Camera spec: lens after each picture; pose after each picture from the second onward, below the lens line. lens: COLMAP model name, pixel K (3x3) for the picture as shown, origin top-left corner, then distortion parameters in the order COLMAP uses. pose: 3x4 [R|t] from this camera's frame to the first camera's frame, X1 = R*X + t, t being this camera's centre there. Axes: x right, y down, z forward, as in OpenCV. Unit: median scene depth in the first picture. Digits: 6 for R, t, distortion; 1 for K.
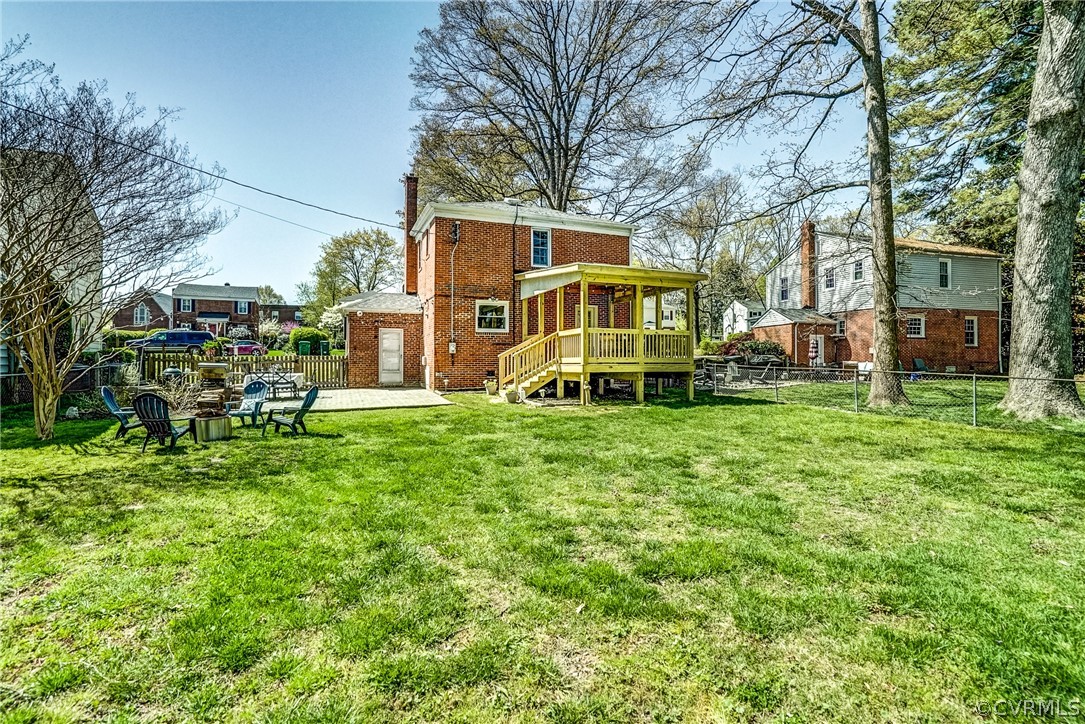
lens RADIAL K [[510.5, 0, 529.5], [0, 510.5, 347.2], [0, 0, 1]] dist [-0.047616, 0.008361]
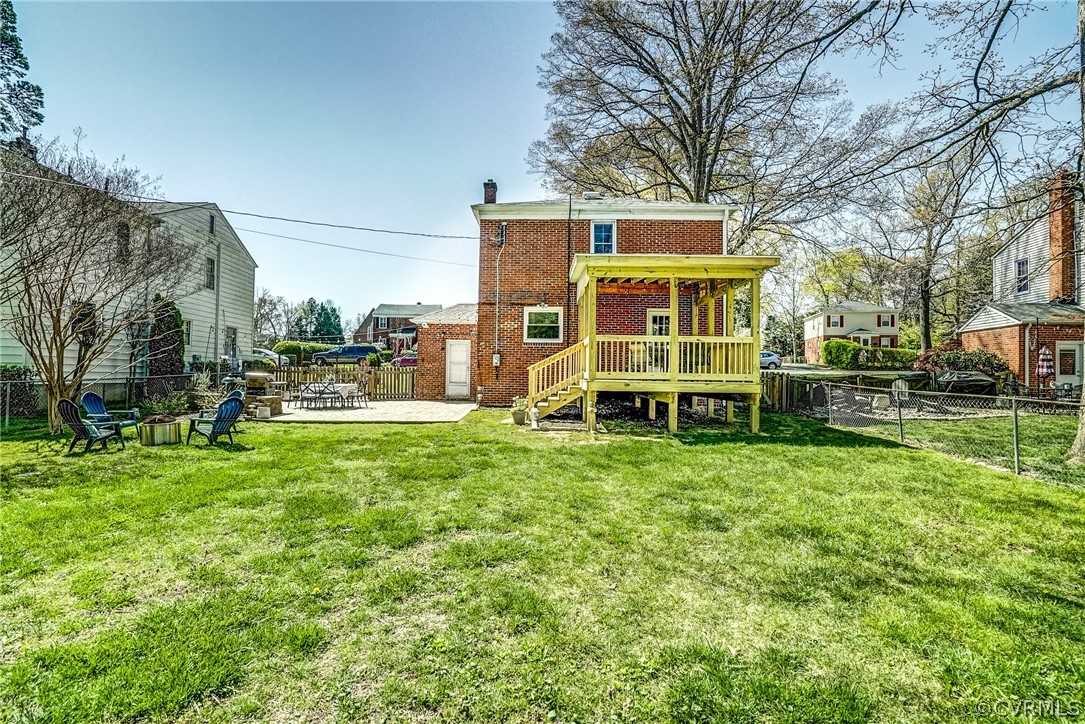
lens RADIAL K [[510.5, 0, 512.8], [0, 510.5, 355.6], [0, 0, 1]] dist [-0.047616, 0.008361]
pose [[0.911342, -0.001503, -0.411648, 0.230273], [-0.001817, 0.999969, -0.007674, 0.000516], [0.411647, 0.007741, 0.911311, 0.154971]]
